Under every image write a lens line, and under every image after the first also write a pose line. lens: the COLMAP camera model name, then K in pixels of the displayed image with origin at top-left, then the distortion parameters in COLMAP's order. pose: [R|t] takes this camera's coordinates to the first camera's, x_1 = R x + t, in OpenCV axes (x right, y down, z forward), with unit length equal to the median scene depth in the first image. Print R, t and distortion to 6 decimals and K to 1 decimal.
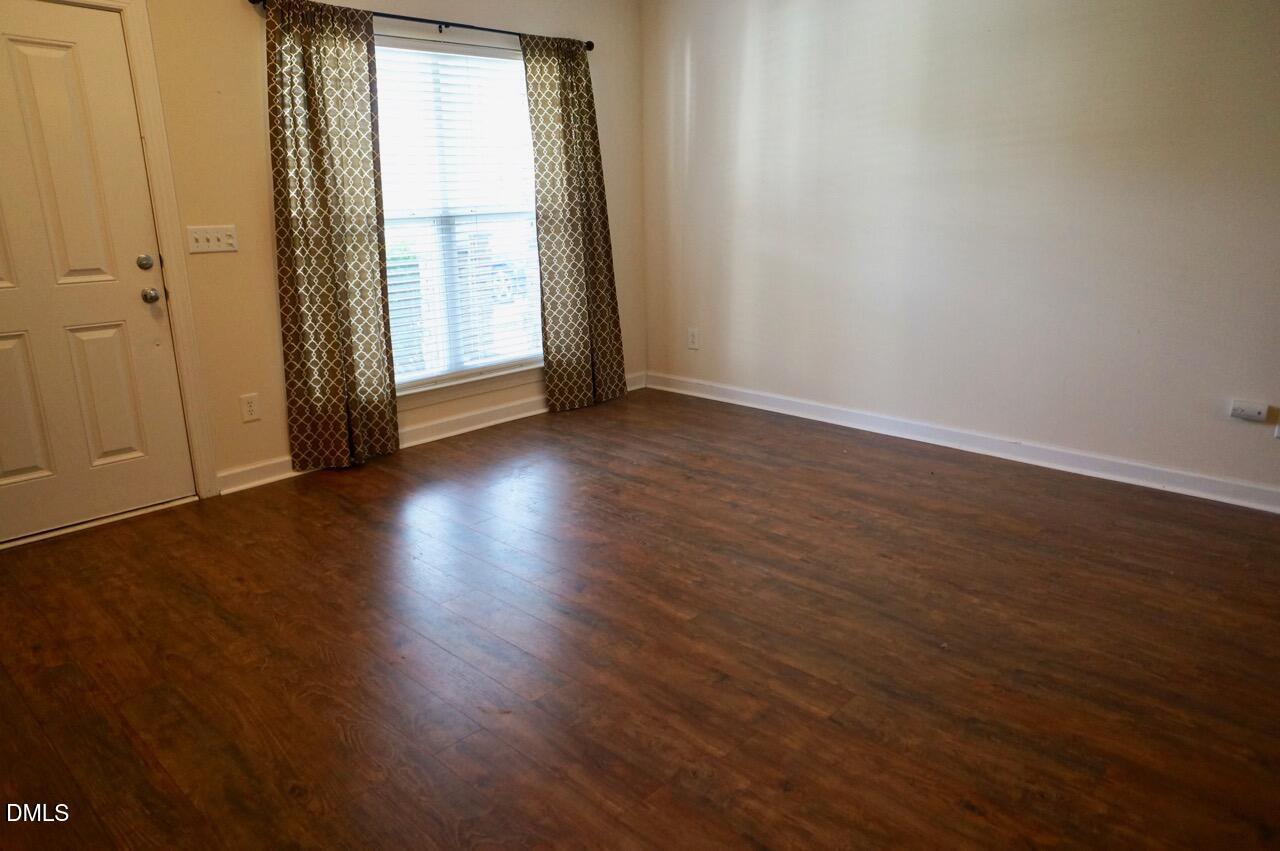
lens RADIAL K [[870.3, 0, 637.3], [0, 870.3, 416.6], [0, 0, 1]] dist [-0.066510, 0.096033]
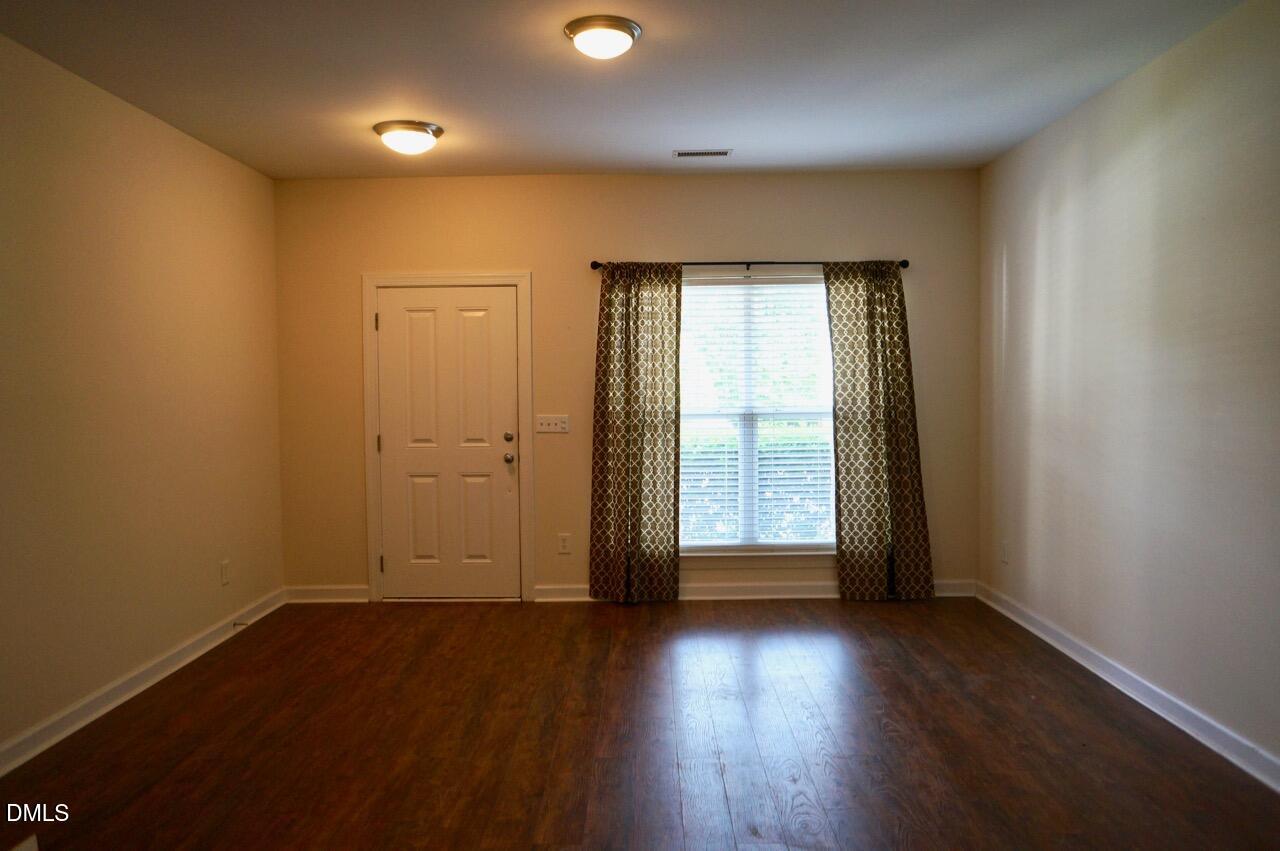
lens RADIAL K [[870.3, 0, 637.3], [0, 870.3, 416.6], [0, 0, 1]] dist [-0.066510, 0.096033]
pose [[0.686612, 0.037927, -0.726034, 0.571608], [-0.187580, 0.974068, -0.126512, -0.049112], [0.702408, 0.223054, 0.675921, 0.084352]]
